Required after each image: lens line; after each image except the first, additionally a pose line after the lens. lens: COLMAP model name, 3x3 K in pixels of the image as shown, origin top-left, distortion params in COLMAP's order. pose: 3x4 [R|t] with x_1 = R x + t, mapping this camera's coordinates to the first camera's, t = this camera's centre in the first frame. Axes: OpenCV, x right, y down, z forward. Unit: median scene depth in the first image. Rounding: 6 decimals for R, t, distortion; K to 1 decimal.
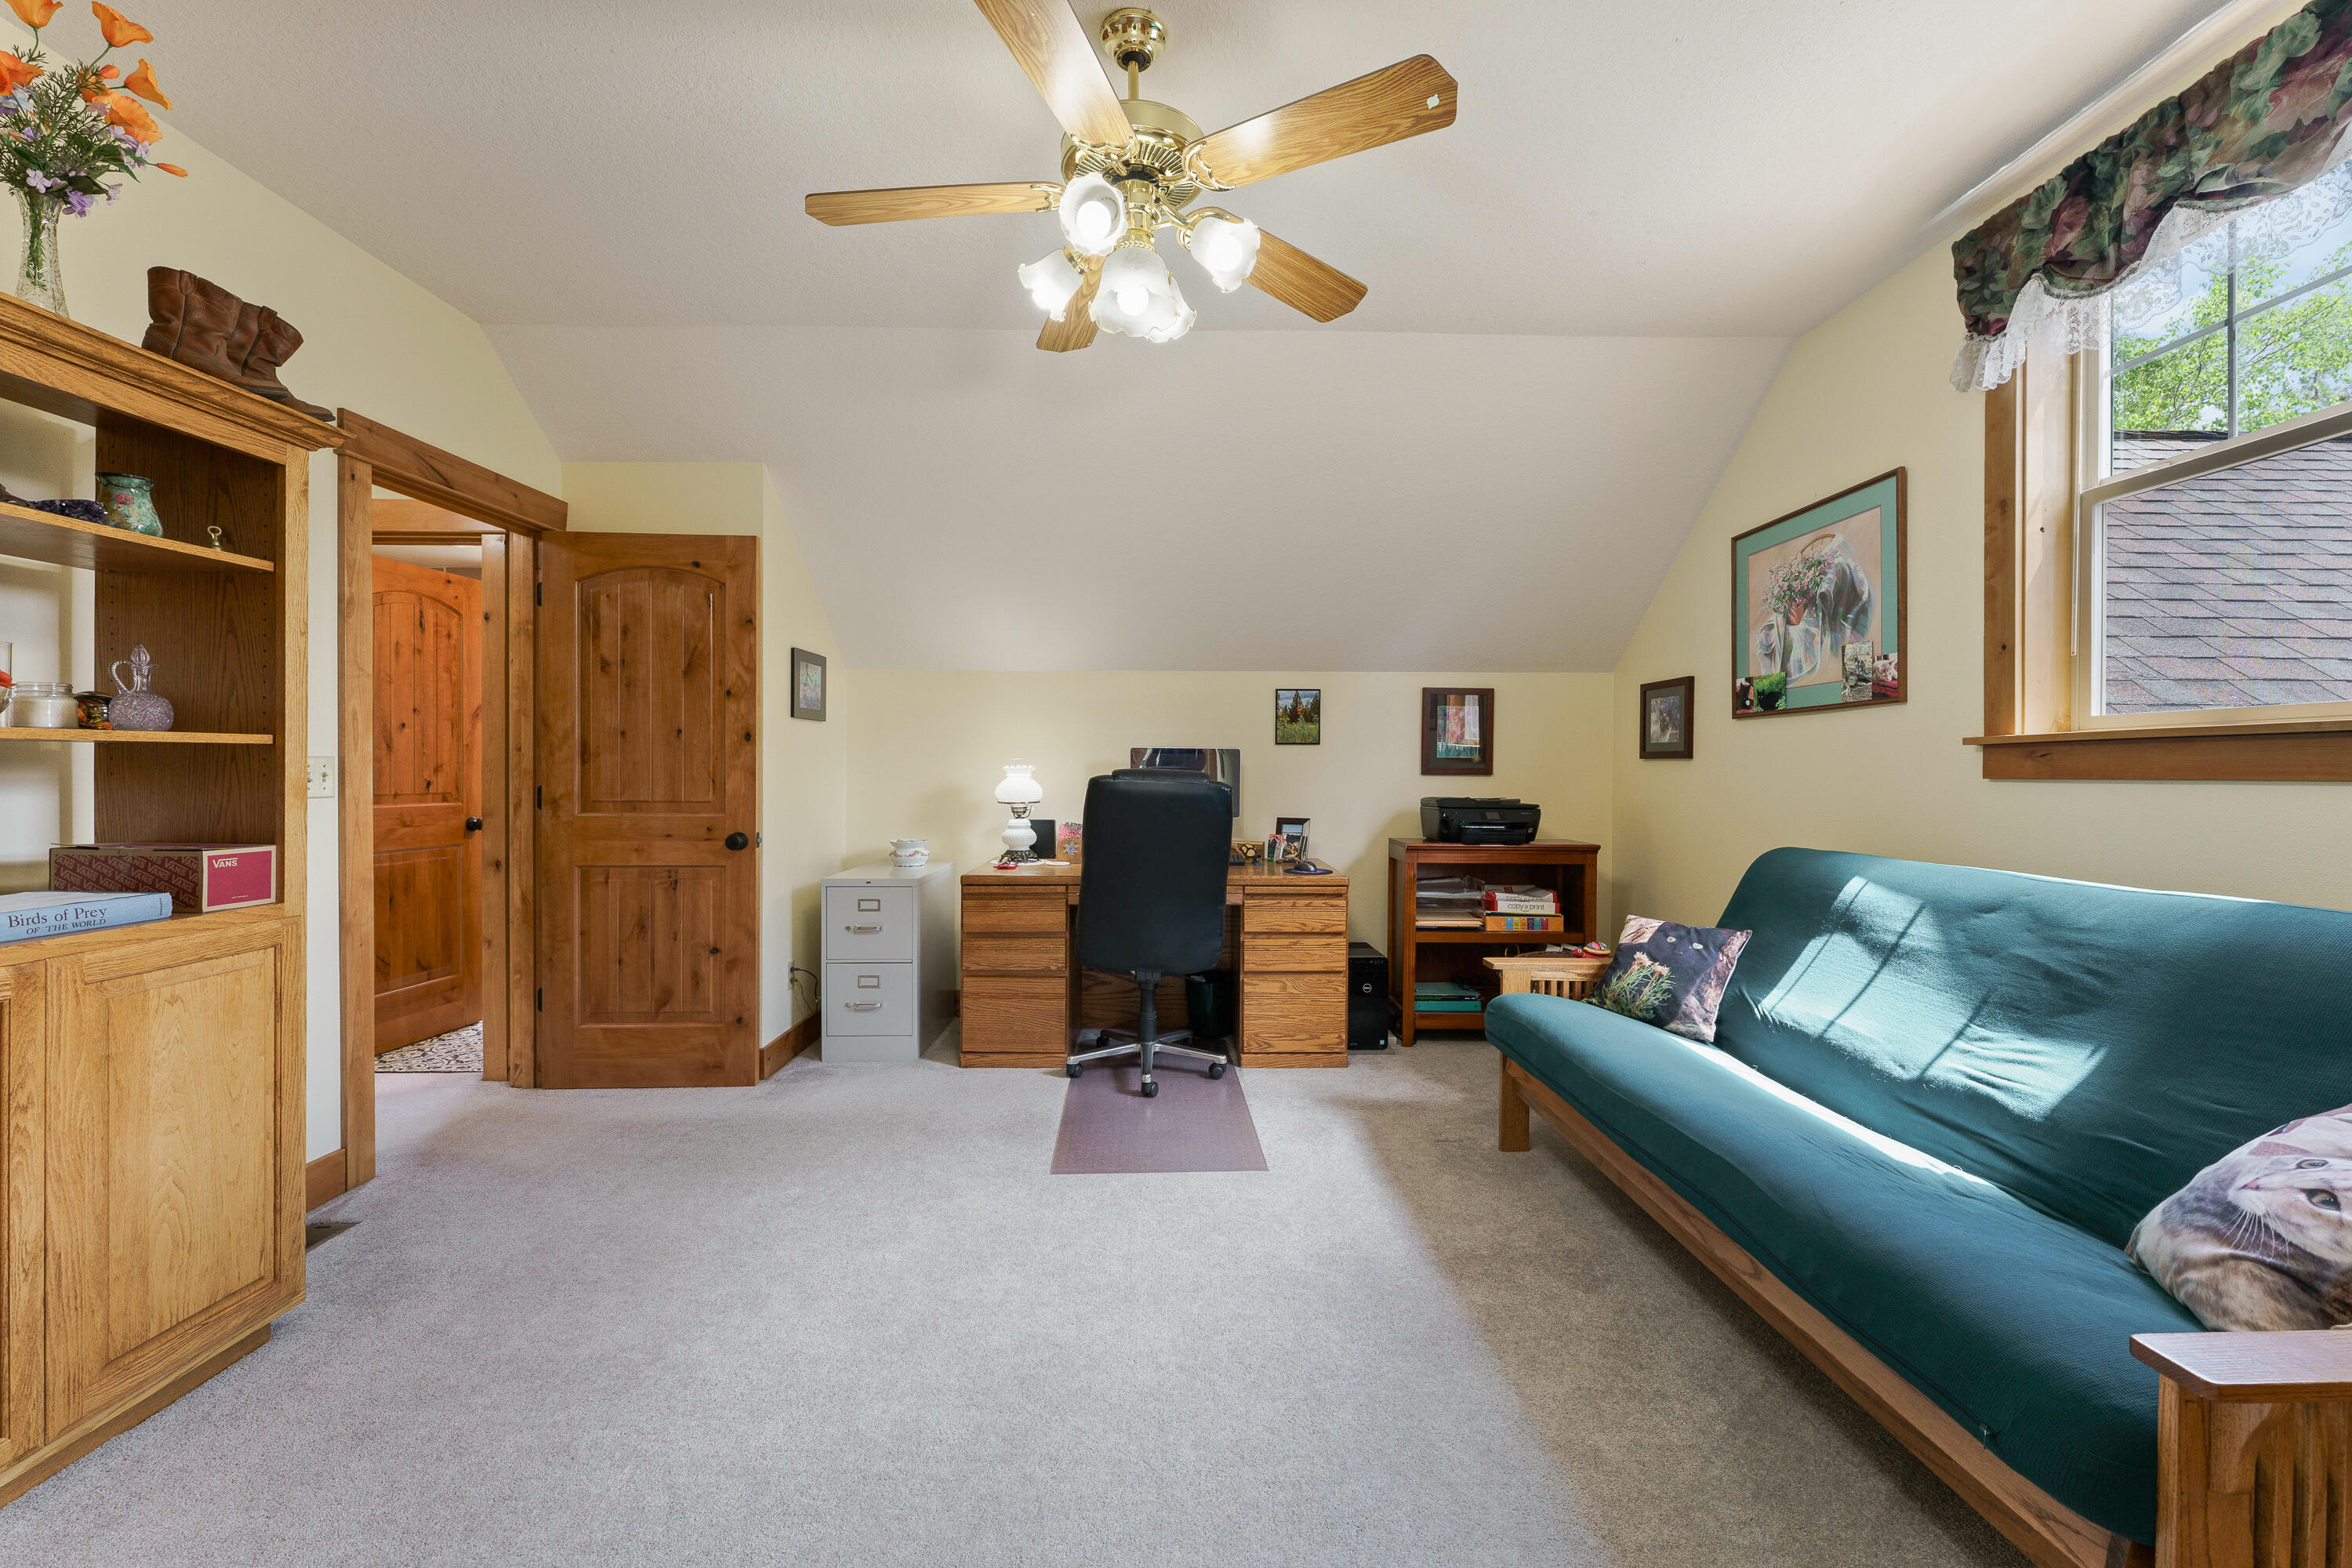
lens RADIAL K [[966.6, 0, 1183.4], [0, 966.6, 771.3], [0, 0, 1]] dist [-0.001797, -0.000018]
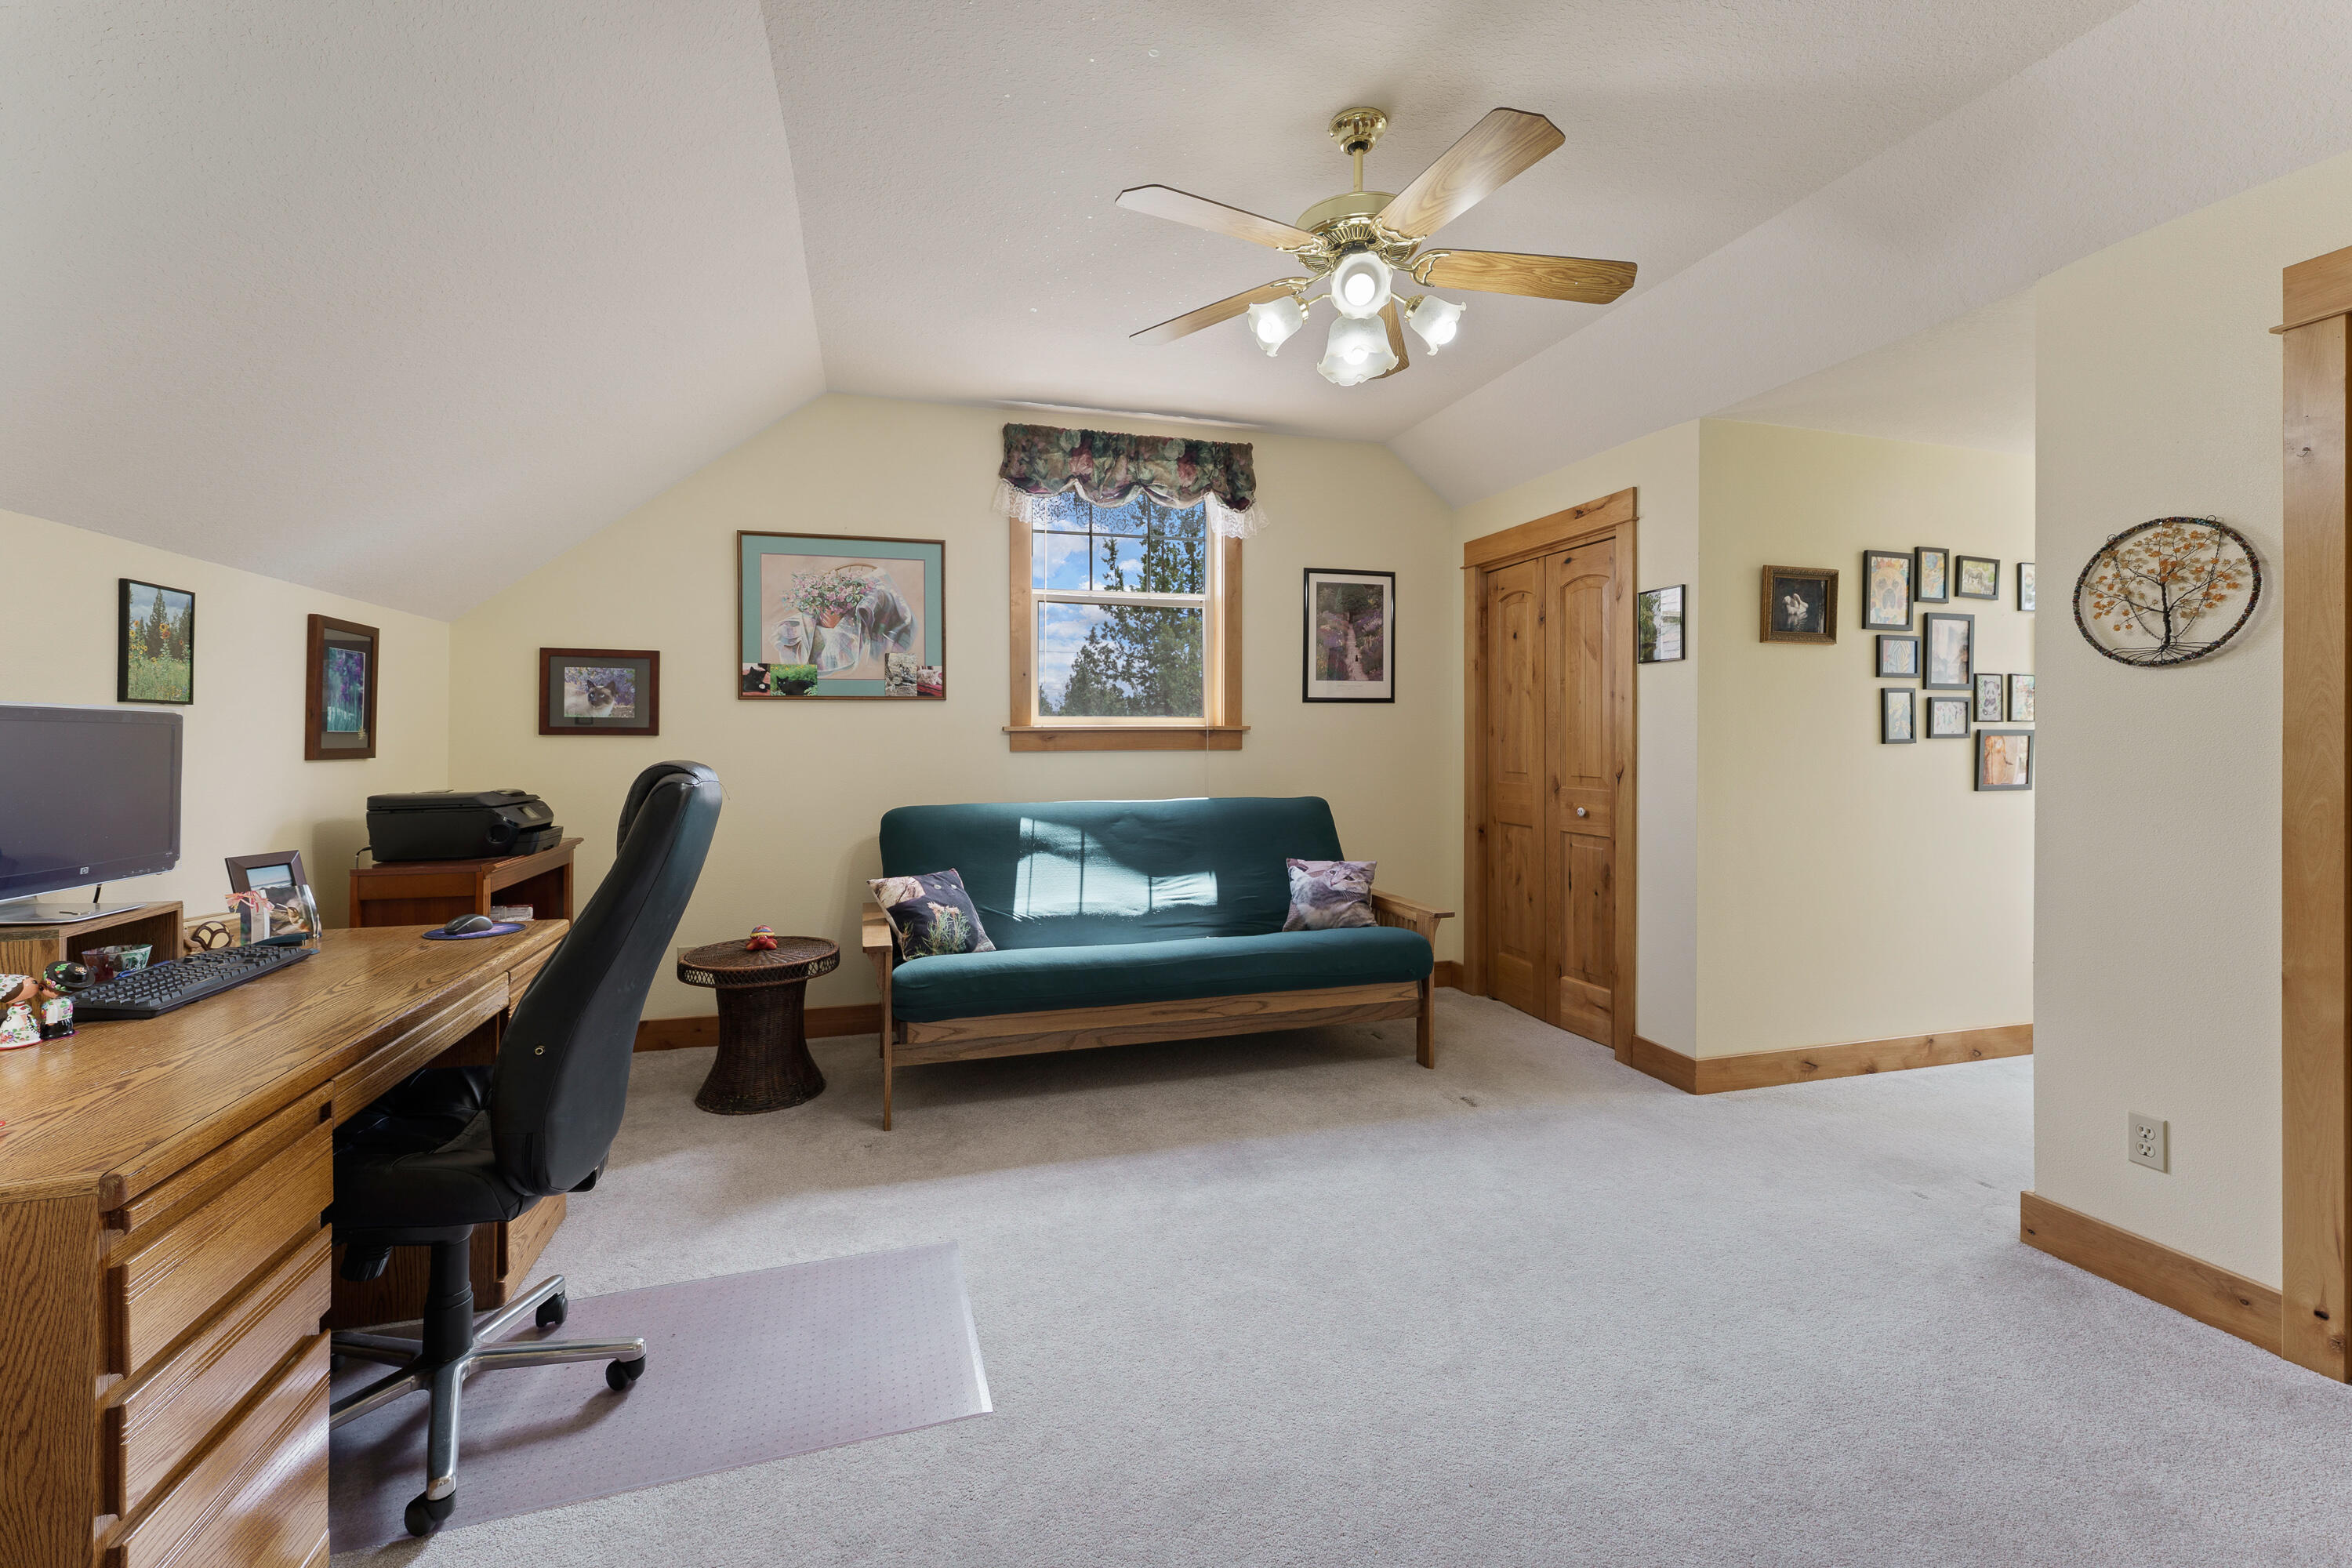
lens RADIAL K [[966.6, 0, 1196.9], [0, 966.6, 740.3], [0, 0, 1]] dist [-0.001797, -0.000018]
pose [[-0.278909, -0.004809, 0.960306, -0.707100], [0.001174, 0.999985, 0.005349, -0.016507], [-0.960317, 0.002619, -0.278899, 0.946992]]
